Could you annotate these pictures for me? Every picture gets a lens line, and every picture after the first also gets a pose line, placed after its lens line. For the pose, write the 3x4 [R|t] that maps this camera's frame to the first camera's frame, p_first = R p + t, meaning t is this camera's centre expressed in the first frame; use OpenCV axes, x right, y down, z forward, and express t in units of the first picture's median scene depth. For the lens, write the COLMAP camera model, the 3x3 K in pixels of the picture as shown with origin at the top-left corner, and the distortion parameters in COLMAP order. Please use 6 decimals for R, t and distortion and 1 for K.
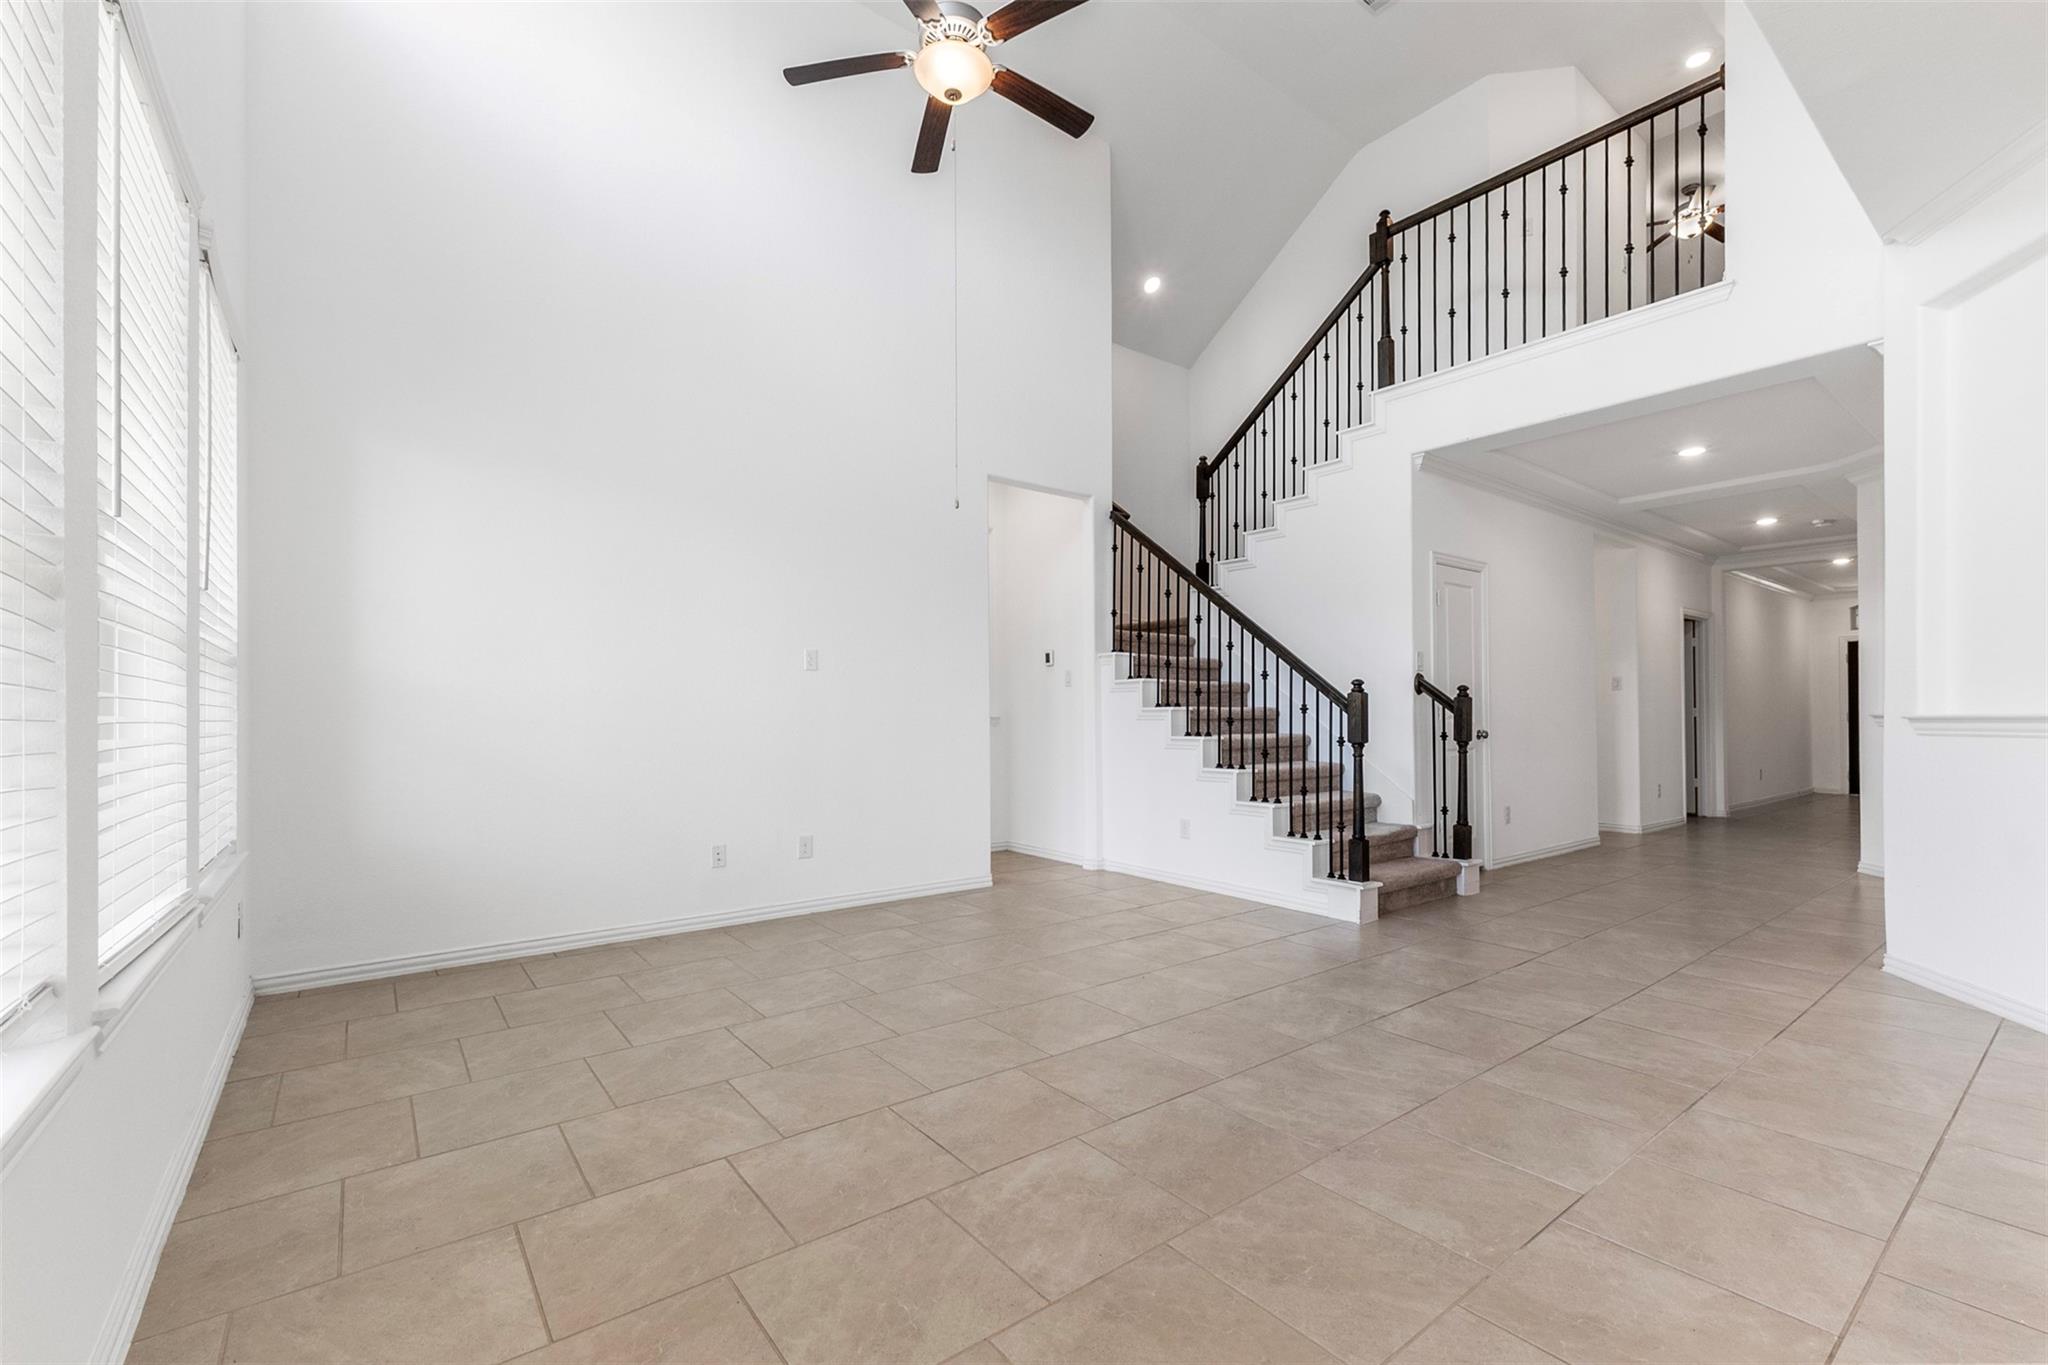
lens RADIAL K [[860.8, 0, 1020.6], [0, 860.8, 708.0], [0, 0, 1]] dist [0.007013, 0.000079]
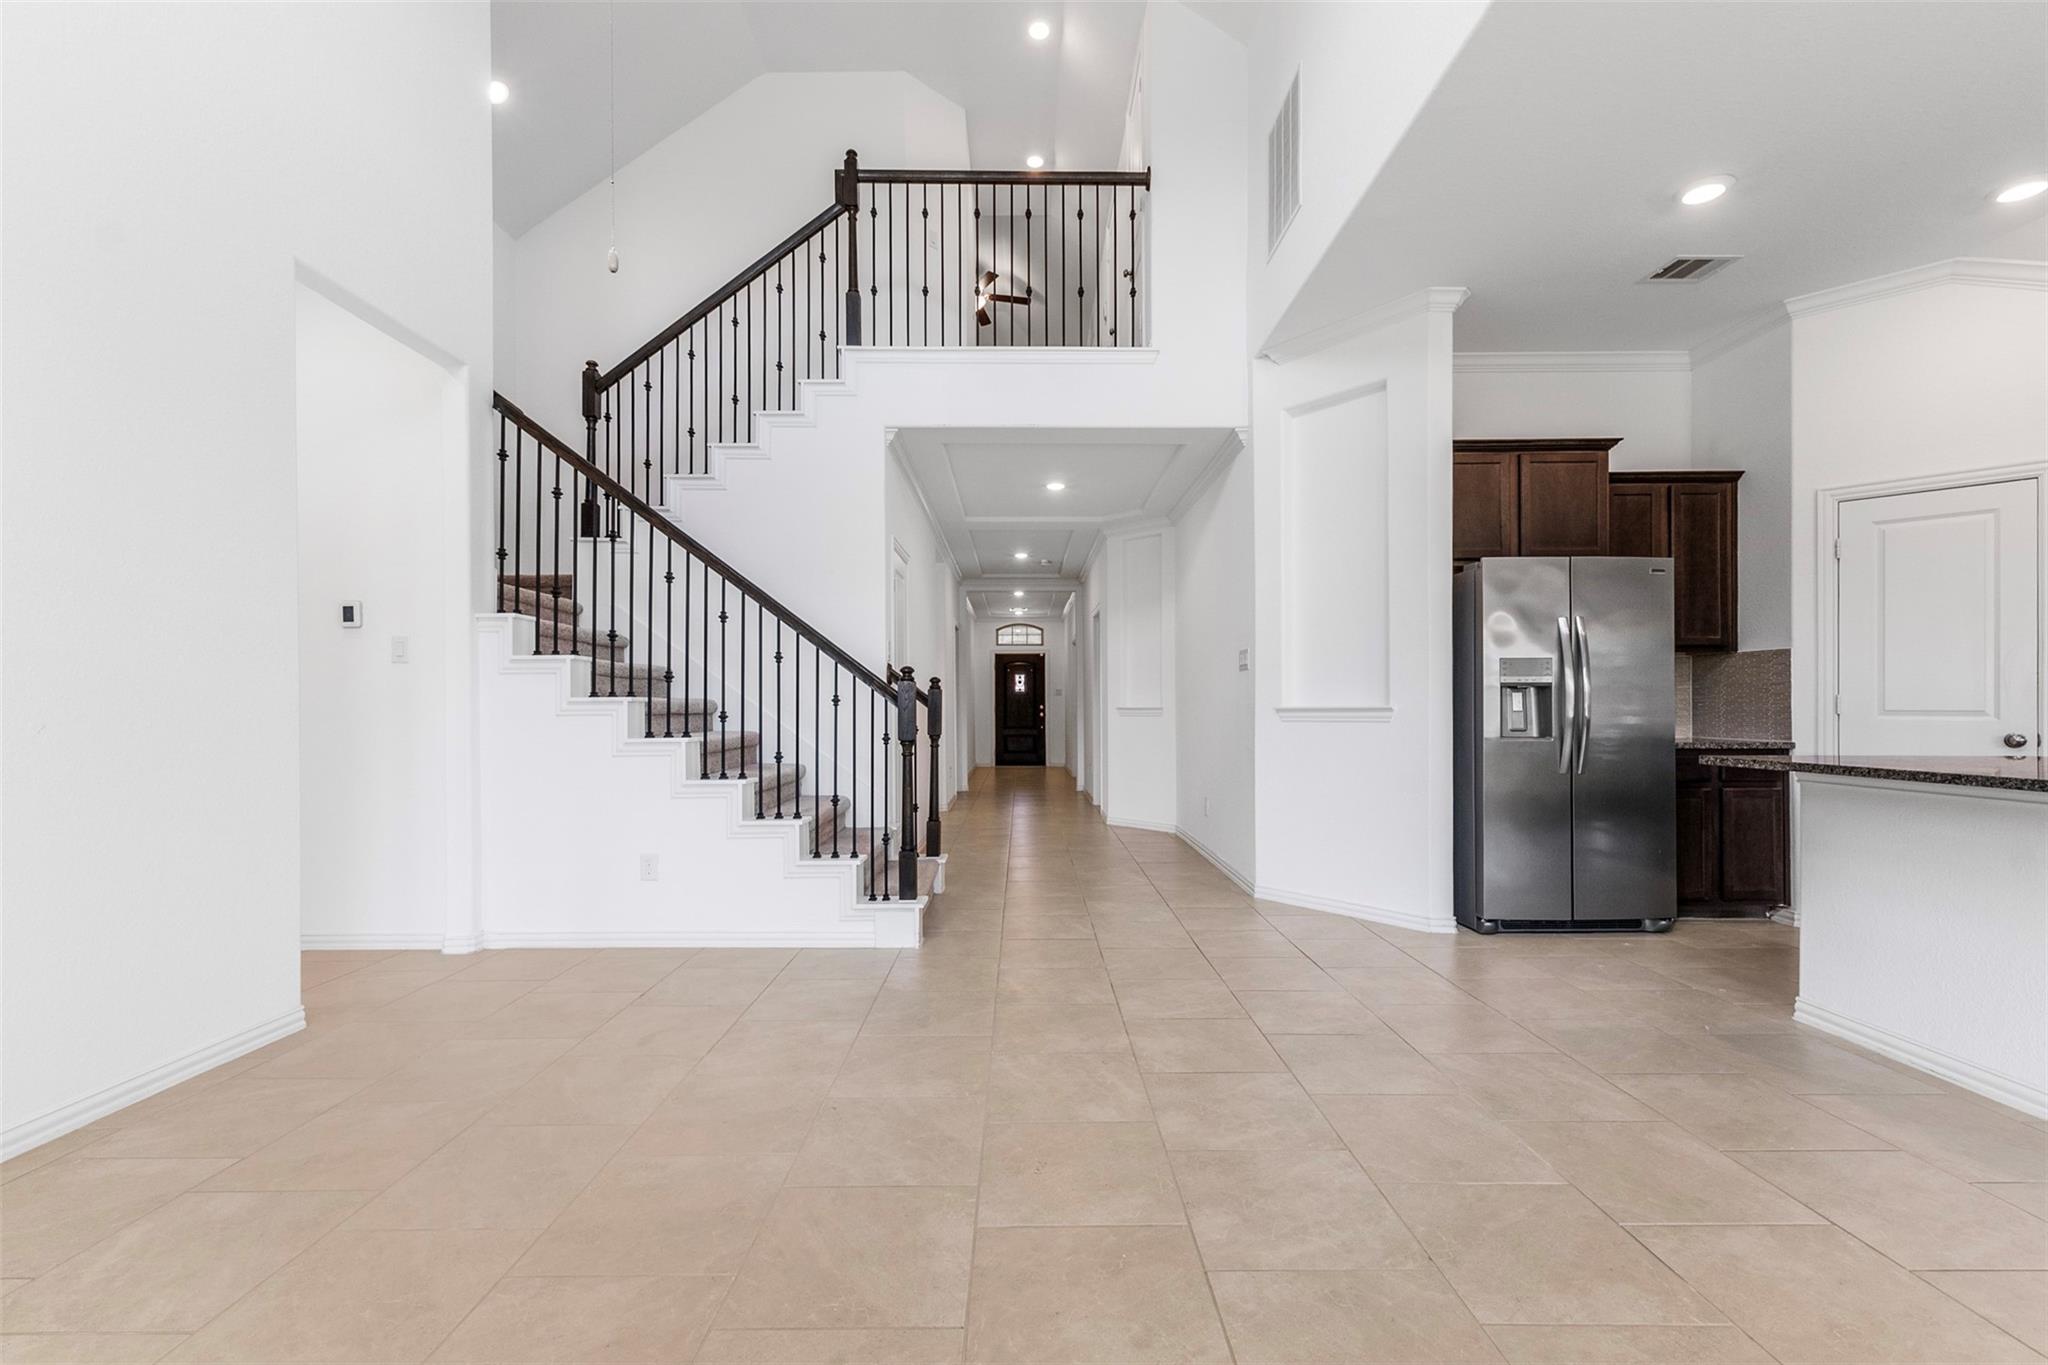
lens RADIAL K [[860.8, 0, 1020.4], [0, 860.8, 700.1], [0, 0, 1]] dist [0.007013, 0.000079]
pose [[0.609253, 0.005771, 0.792955, -0.198639], [-0.003985, 0.999983, -0.004215, 0.003316], [-0.792966, -0.000592, 0.609265, 0.332238]]
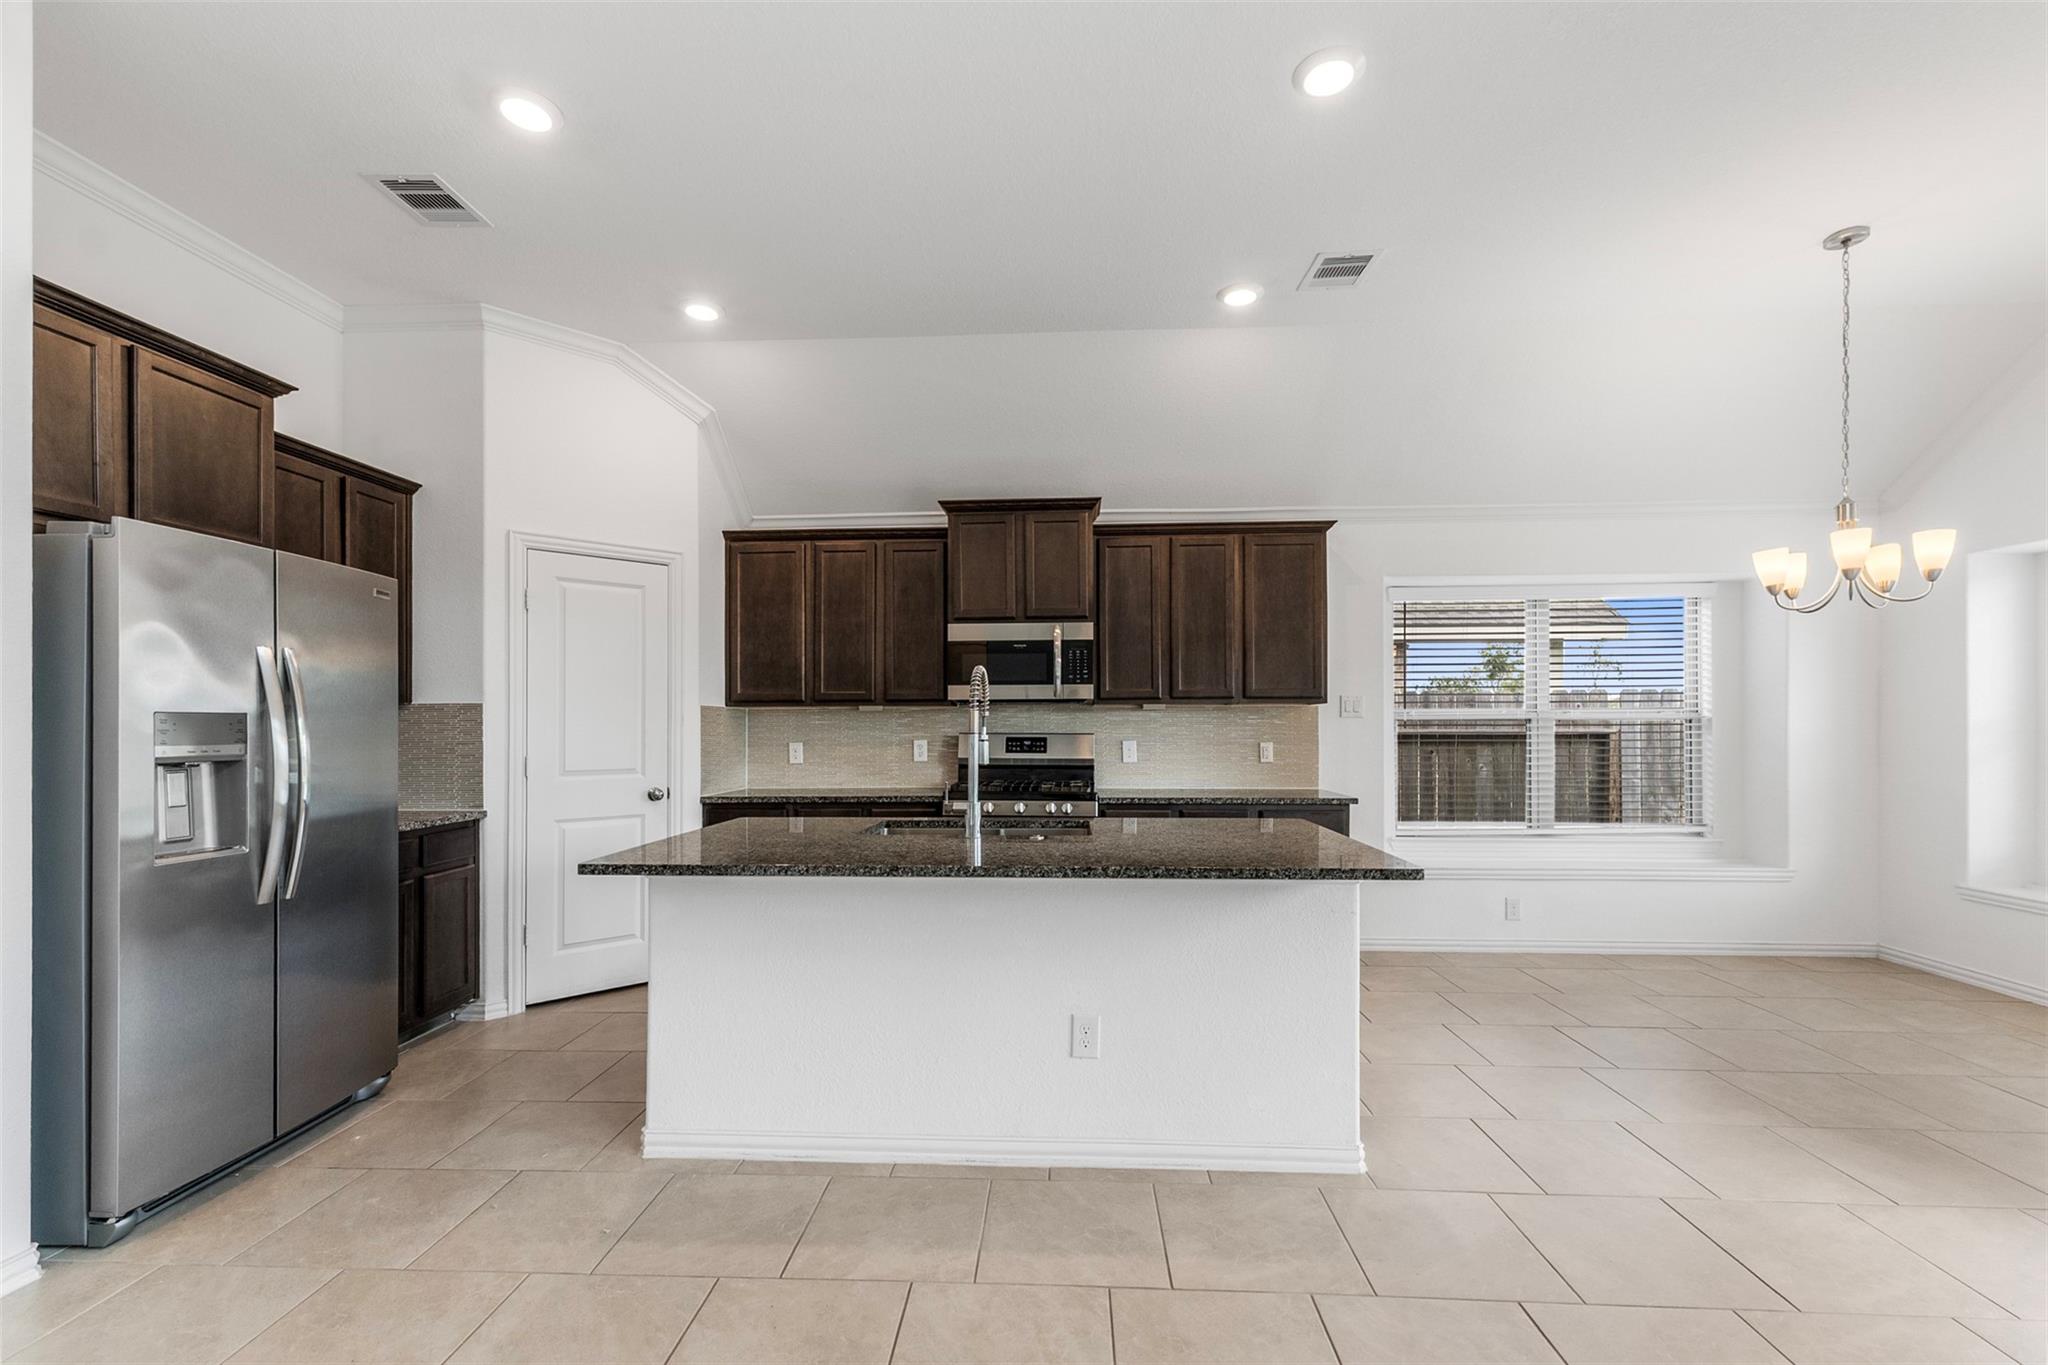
lens RADIAL K [[860.8, 0, 1022.3], [0, 860.8, 721.5], [0, 0, 1]] dist [0.007013, 0.000079]
pose [[-0.762835, 0.004206, 0.646580, 0.089204], [-0.001499, 0.999965, -0.008272, -0.031783], [-0.646592, -0.007279, -0.762801, 0.510254]]
